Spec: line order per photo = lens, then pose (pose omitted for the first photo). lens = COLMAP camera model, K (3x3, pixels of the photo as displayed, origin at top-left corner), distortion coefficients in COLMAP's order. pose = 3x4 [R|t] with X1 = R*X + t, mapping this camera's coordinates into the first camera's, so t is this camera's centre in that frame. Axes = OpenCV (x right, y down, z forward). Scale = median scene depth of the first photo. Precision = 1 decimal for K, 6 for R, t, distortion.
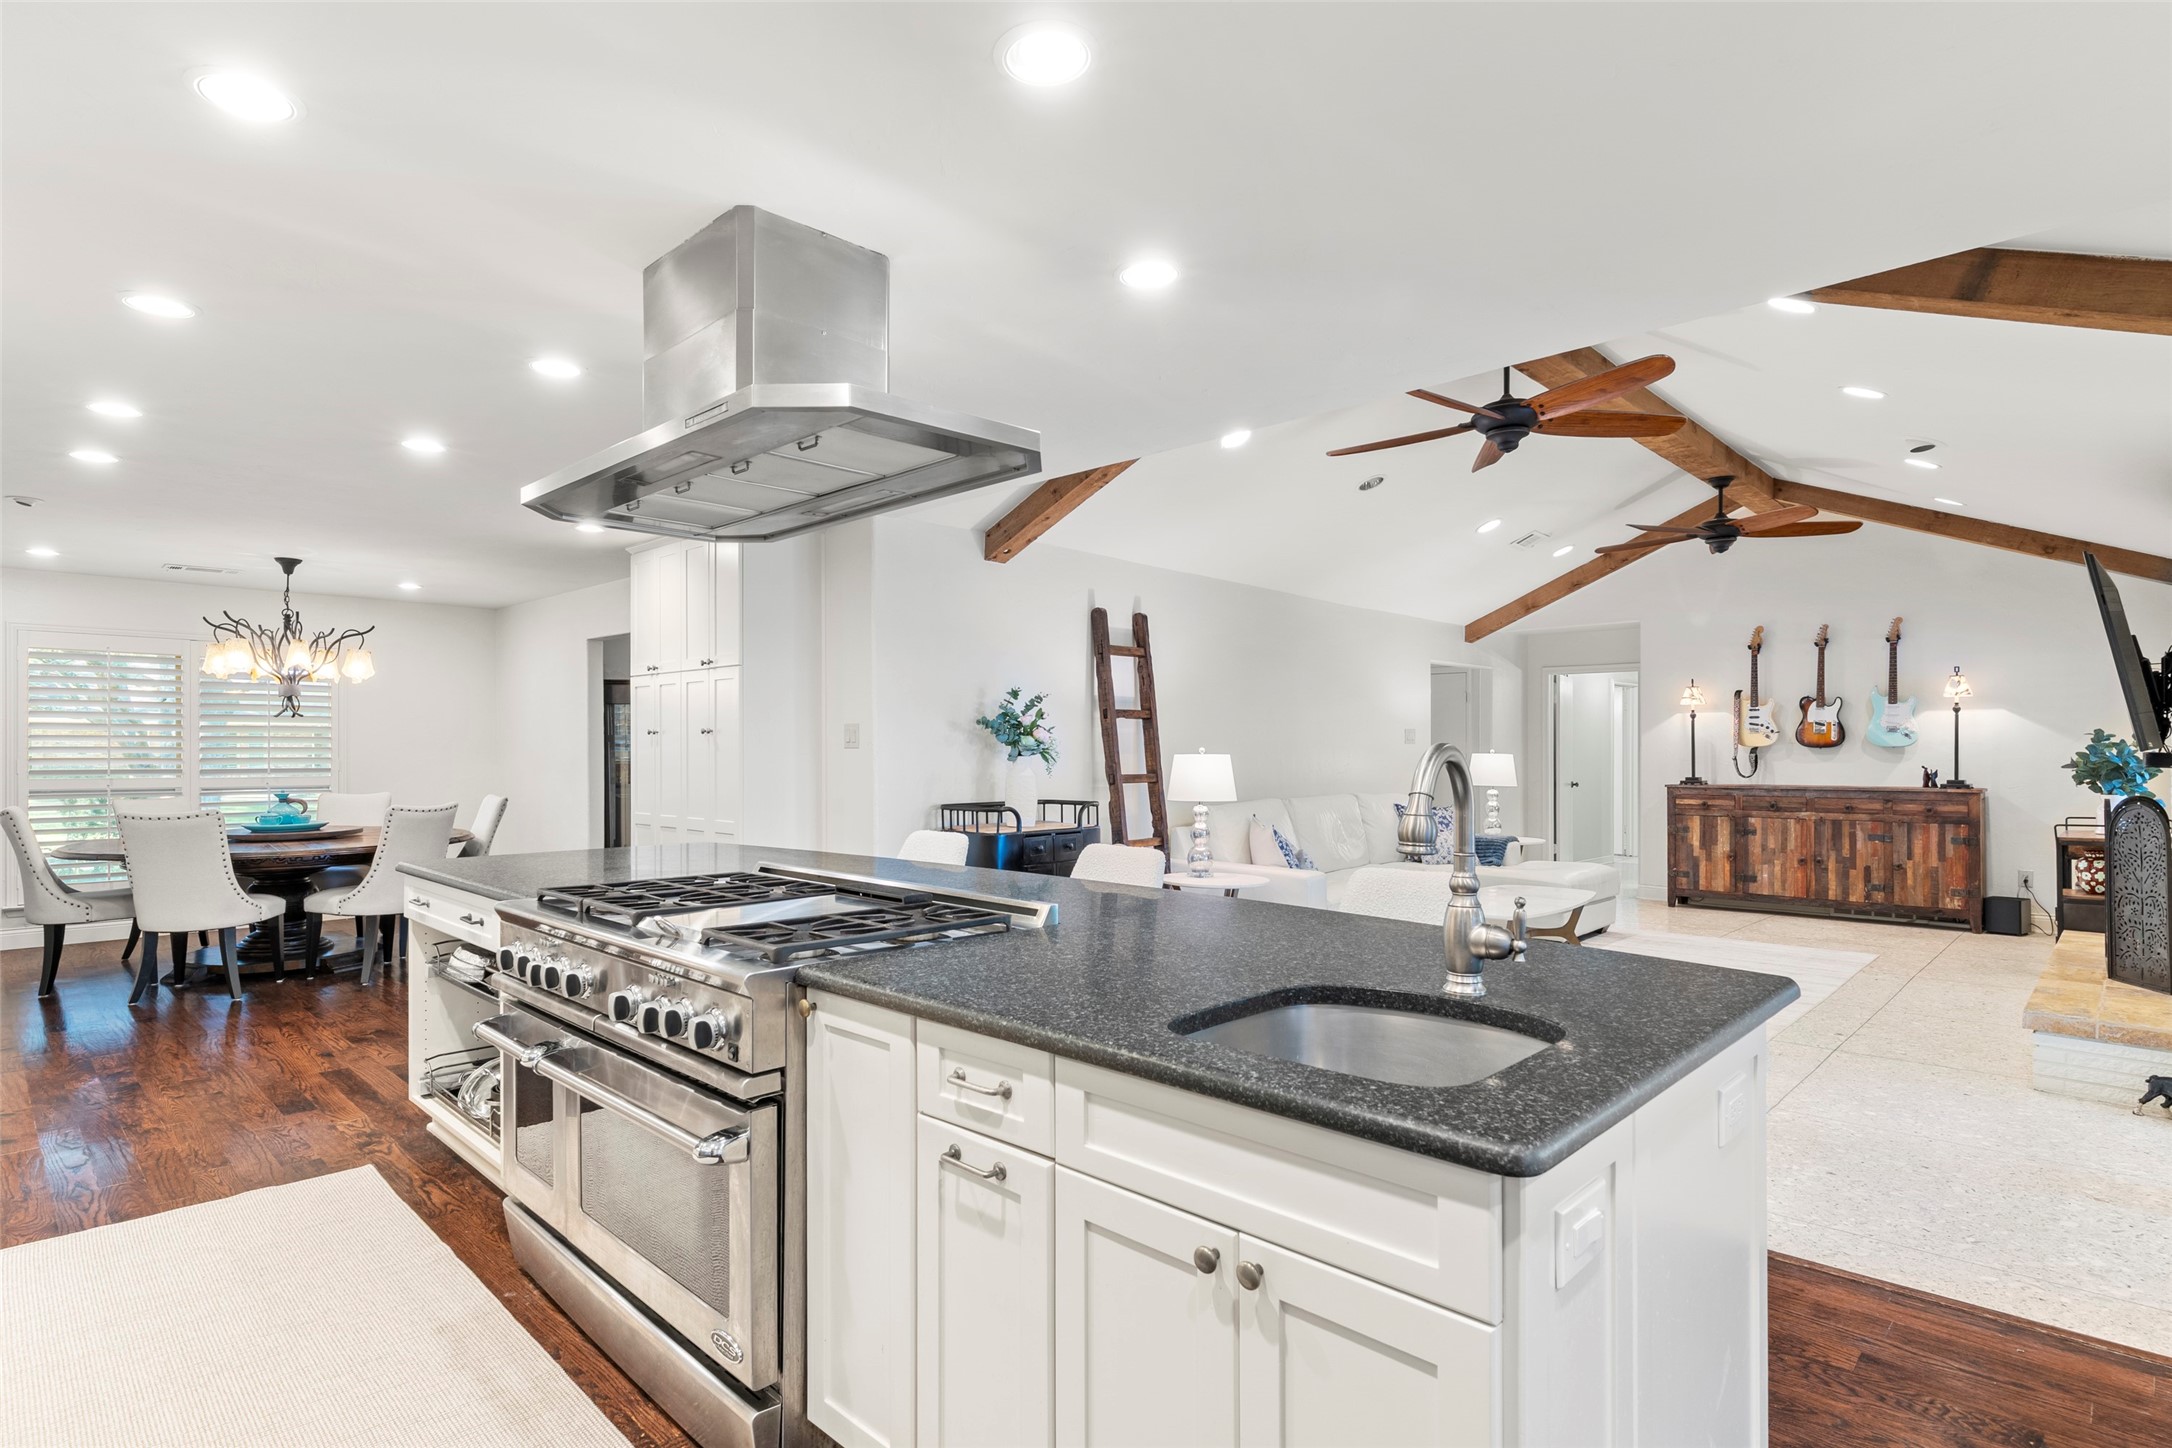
lens RADIAL K [[1090.7, 0, 1072.4], [0, 1090.7, 746.7], [0, 0, 1]] dist [-0.001252, 0.000208]
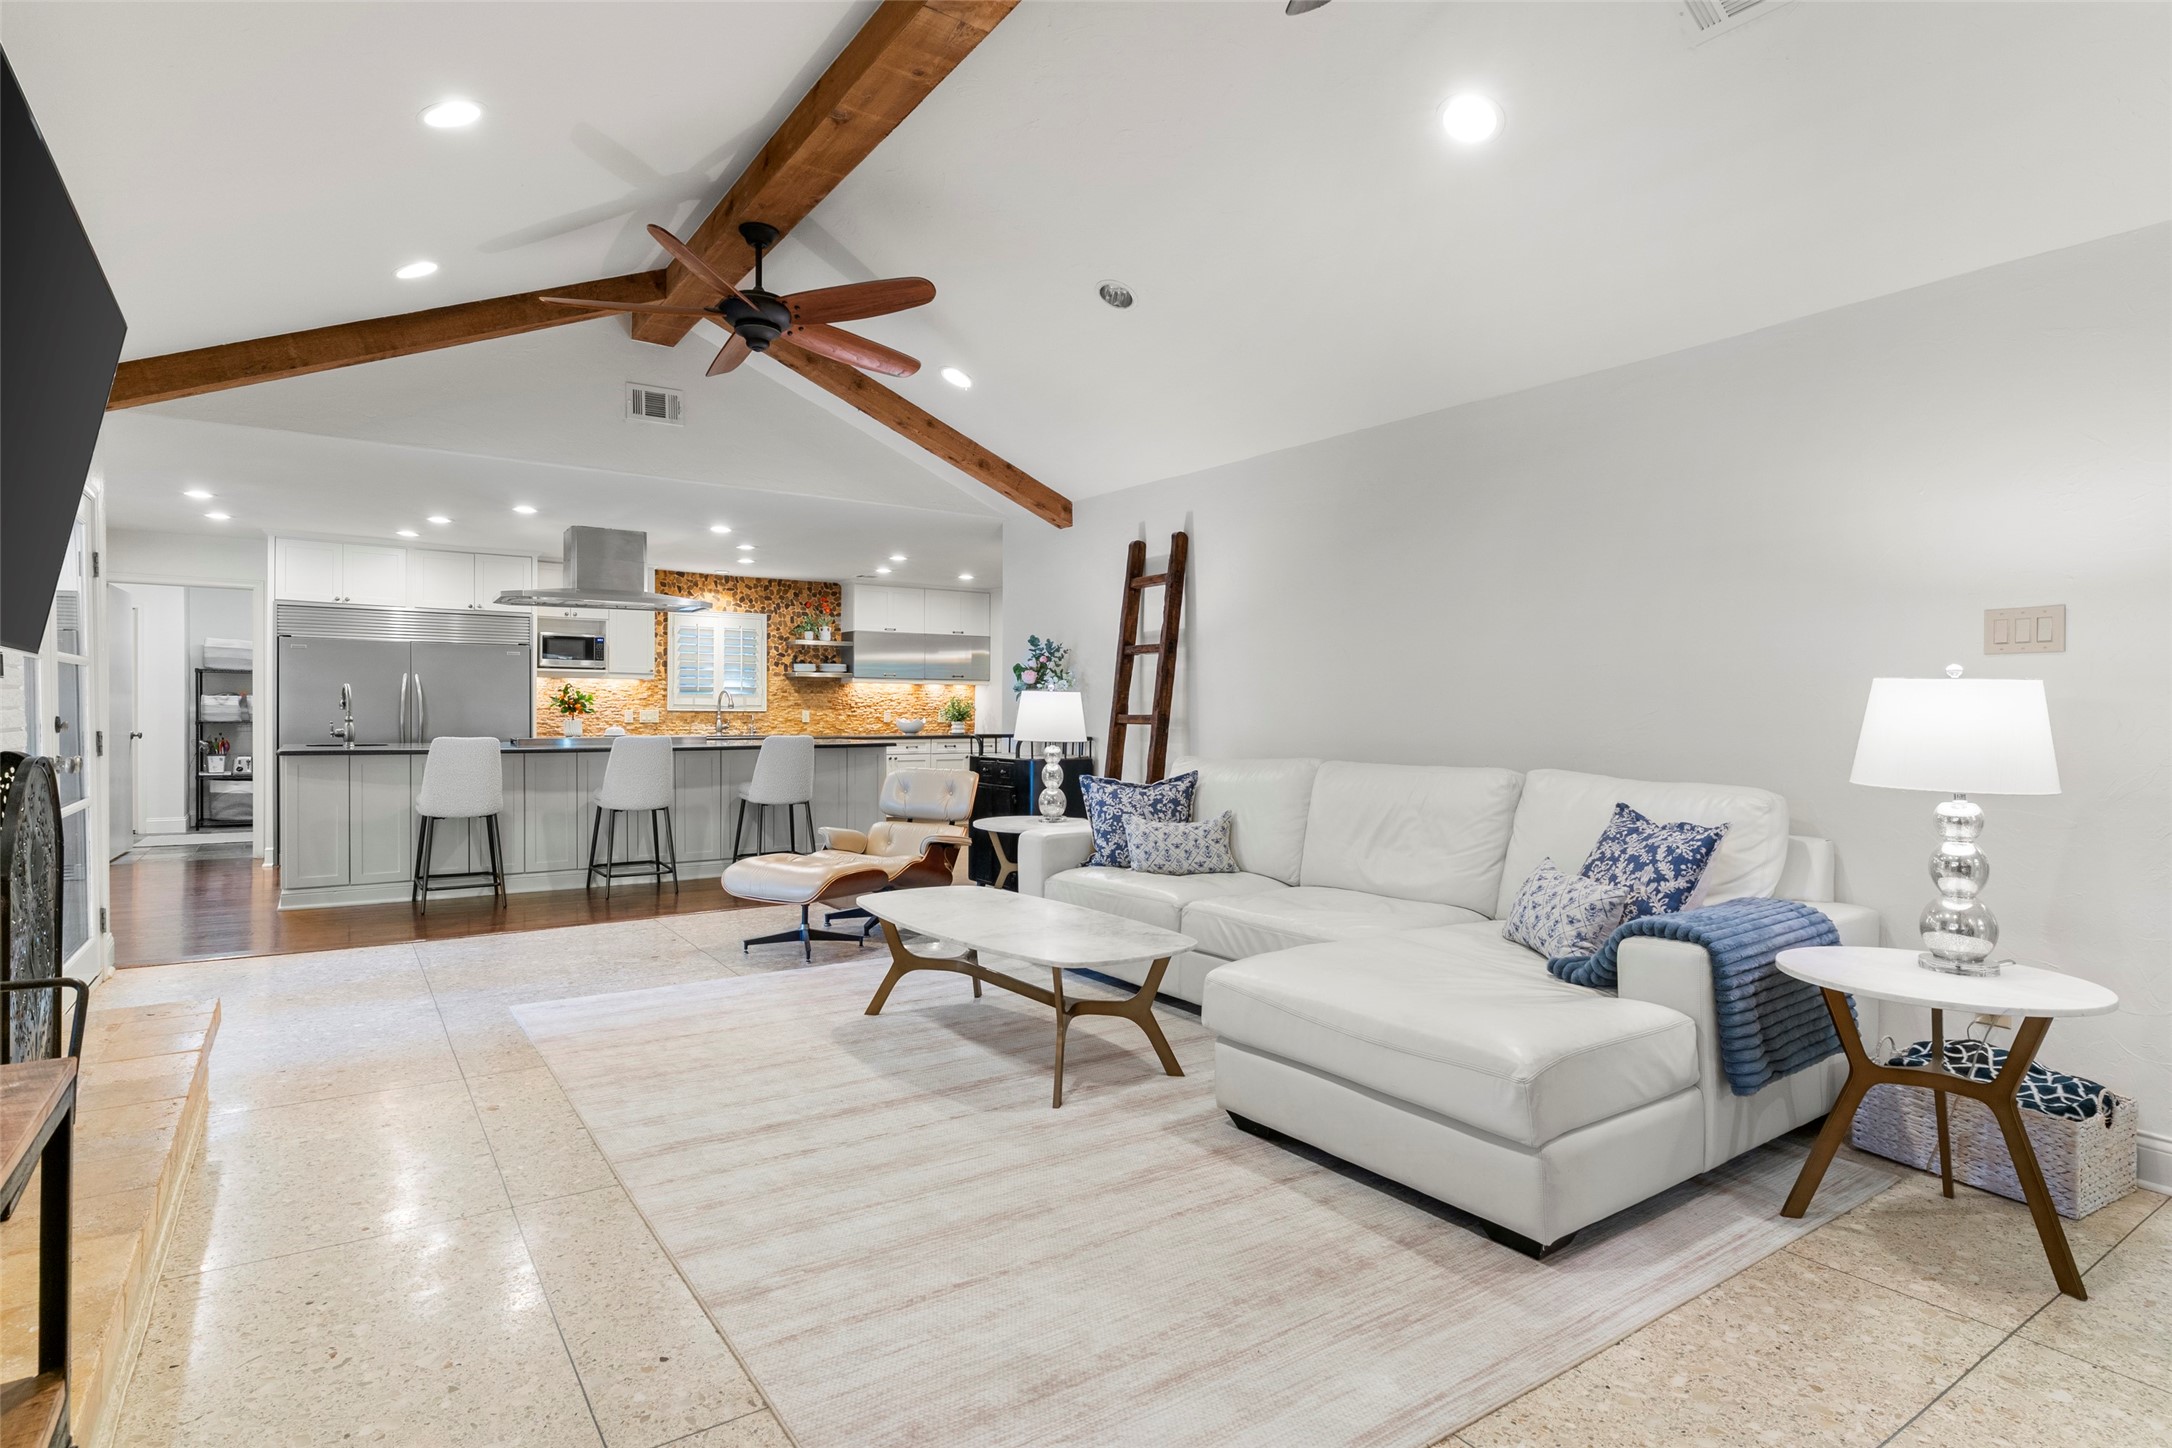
lens RADIAL K [[1118.6, 0, 1077.2], [0, 1118.6, 719.1], [0, 0, 1]] dist [0.004979, 0.000498]
pose [[-0.195314, 0.006128, -0.980722, 0.838204], [-0.004289, 0.999966, 0.007103, 0.018757], [0.980731, 0.005593, -0.195281, 0.959147]]
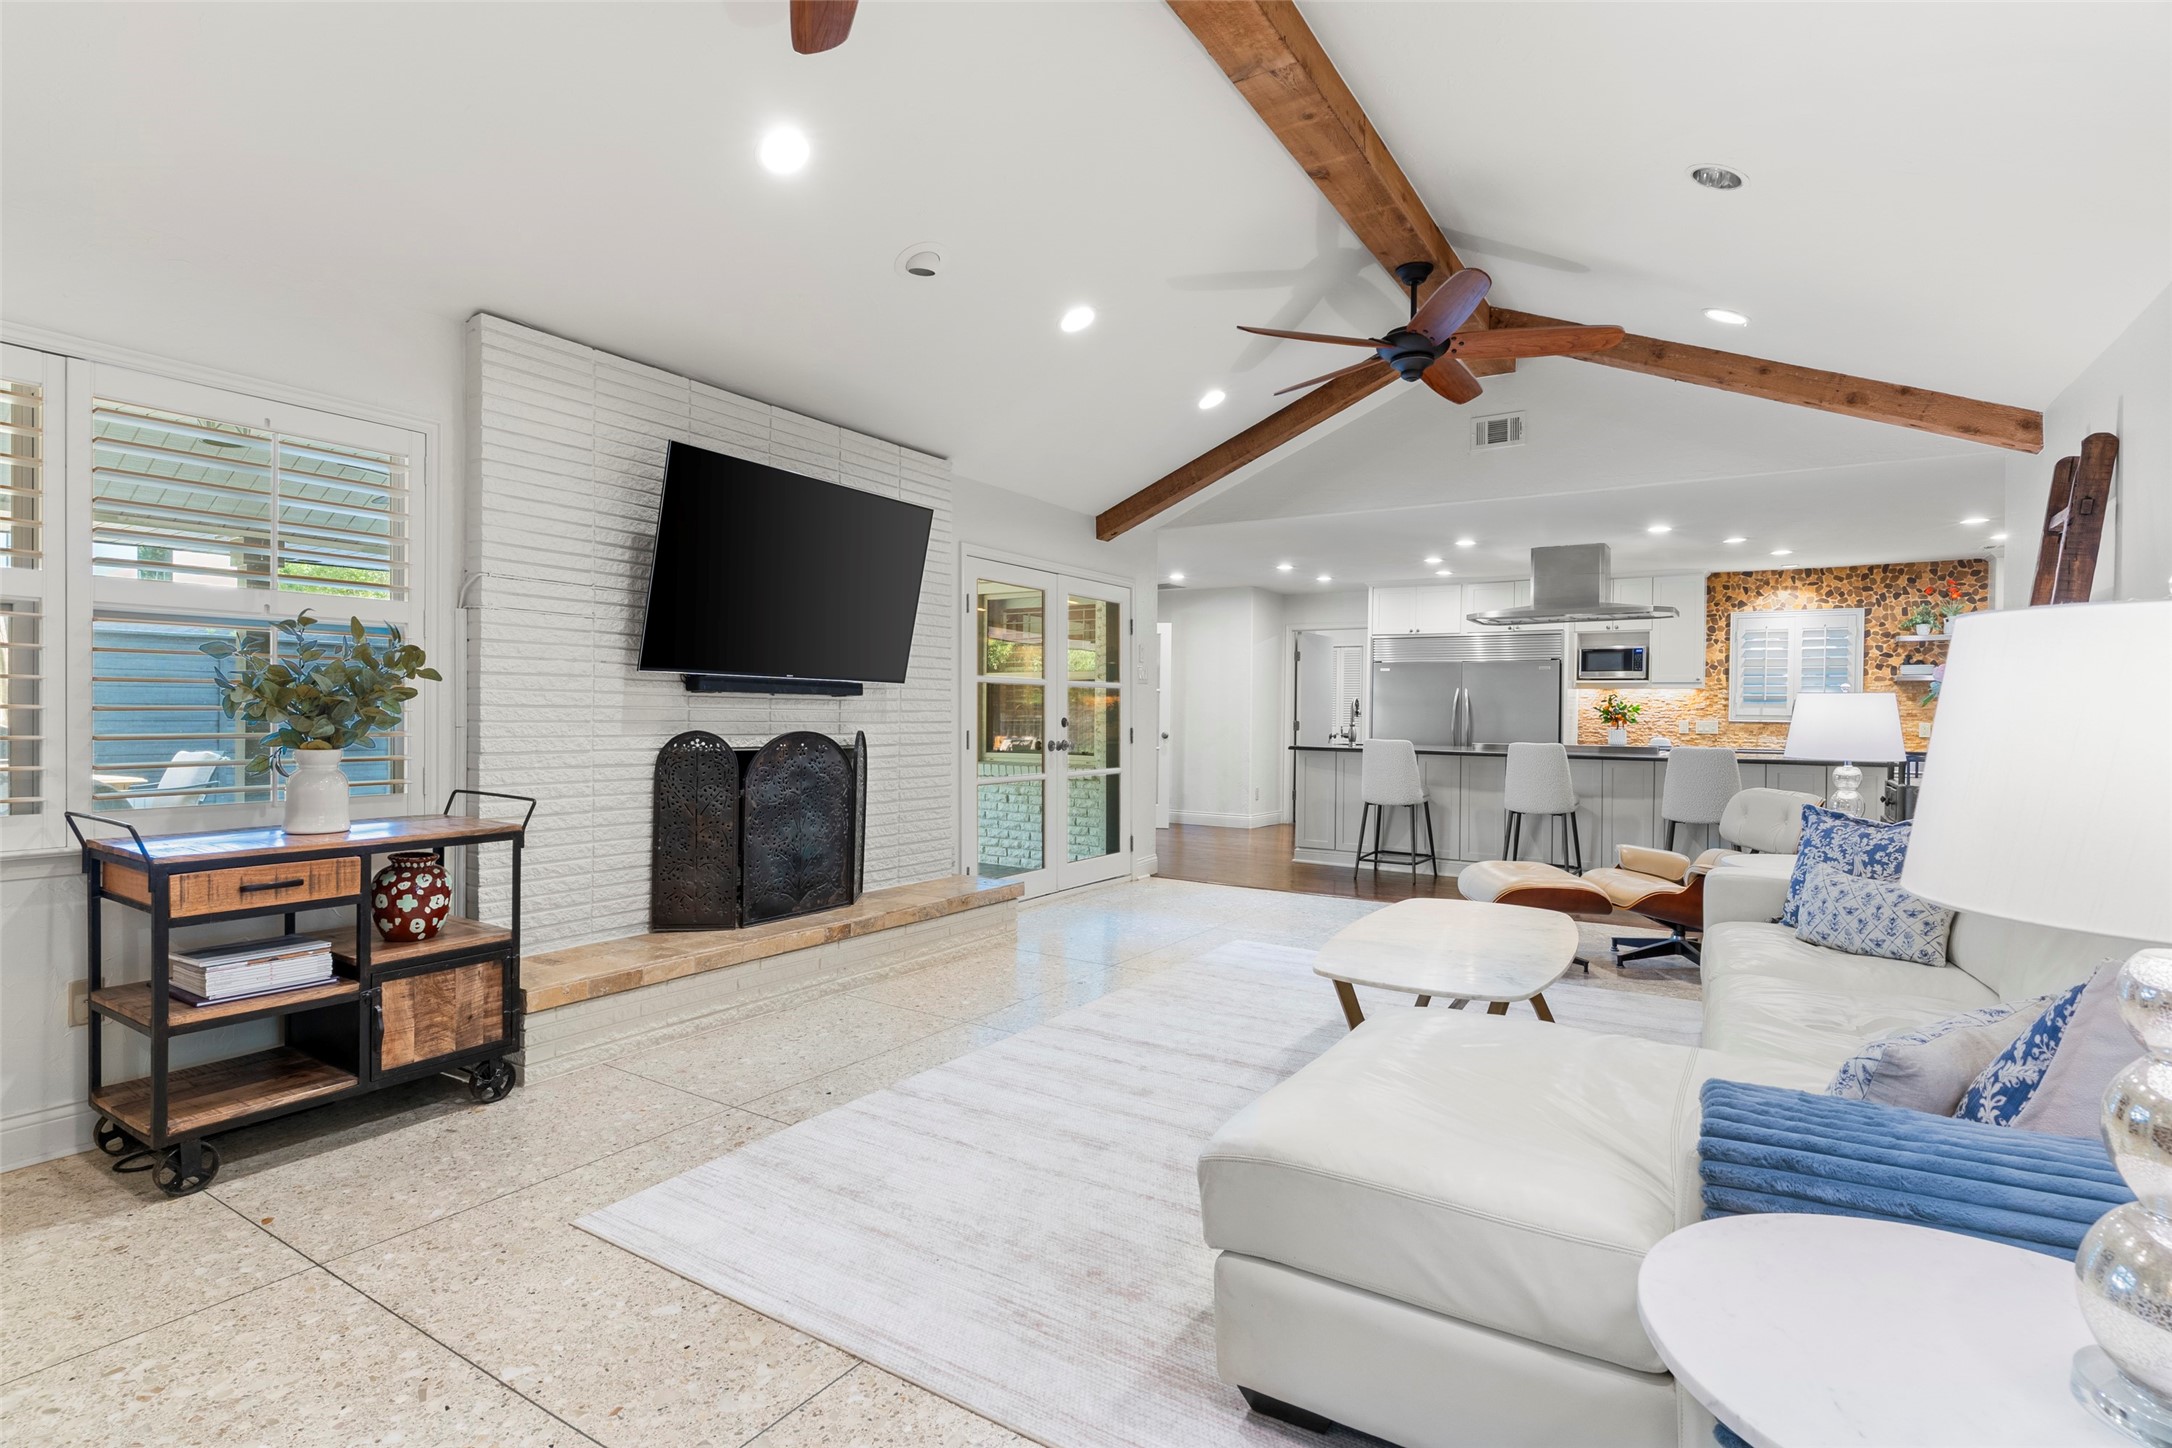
lens RADIAL K [[1076.0, 0, 1063.9], [0, 1076.0, 723.9], [0, 0, 1]] dist [-0.001186, 0.000722]
pose [[-0.981071, -0.008447, -0.193463, 0.586043], [-0.010218, 0.999915, 0.008154, 0.020801], [0.193378, 0.009976, -0.981074, 1.254794]]
